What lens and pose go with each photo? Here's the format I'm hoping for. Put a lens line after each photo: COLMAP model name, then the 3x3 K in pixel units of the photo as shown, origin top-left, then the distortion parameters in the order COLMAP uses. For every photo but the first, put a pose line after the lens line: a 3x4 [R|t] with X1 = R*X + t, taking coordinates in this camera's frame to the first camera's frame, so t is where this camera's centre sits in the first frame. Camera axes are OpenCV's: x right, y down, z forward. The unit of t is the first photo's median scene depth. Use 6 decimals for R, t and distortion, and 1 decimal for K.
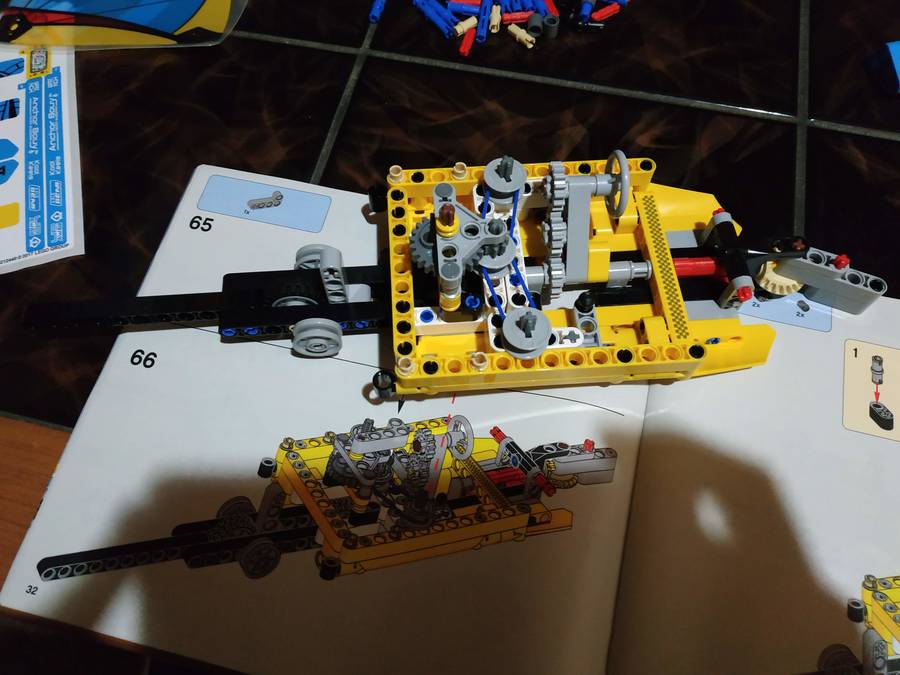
lens RADIAL K [[644.7, 0, 441.1], [0, 644.7, 338.3], [0, 0, 1]] dist [-0.007812, -0.006776]
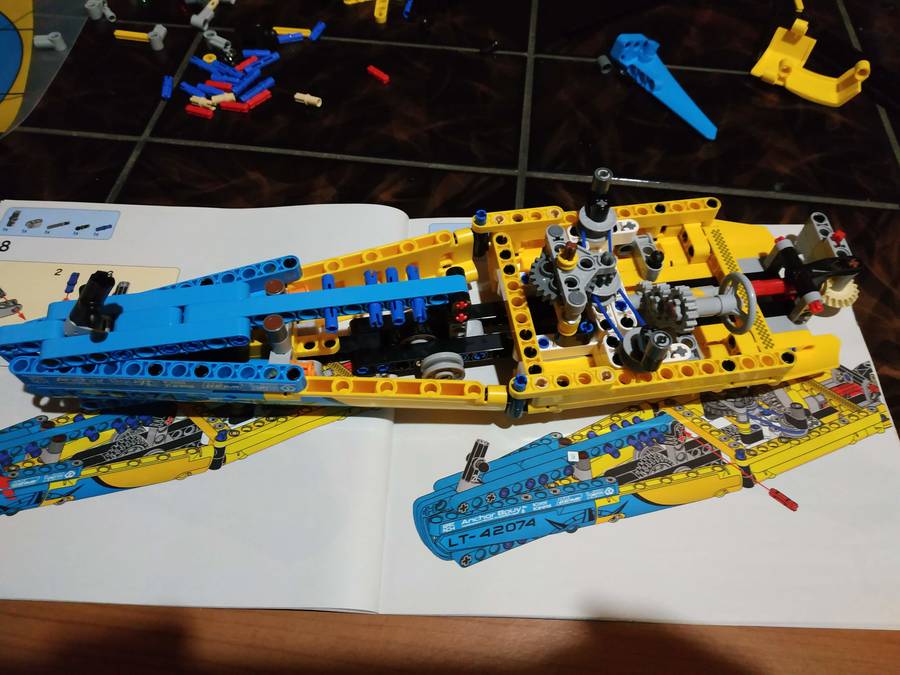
lens RADIAL K [[644.7, 0, 441.1], [0, 644.7, 338.3], [0, 0, 1]] dist [-0.007812, -0.006776]
pose [[0.996913, -0.058493, 0.052374, -0.262174], [0.063331, 0.993359, -0.096057, 0.054425], [-0.046407, 0.099078, 0.993997, -0.102079]]
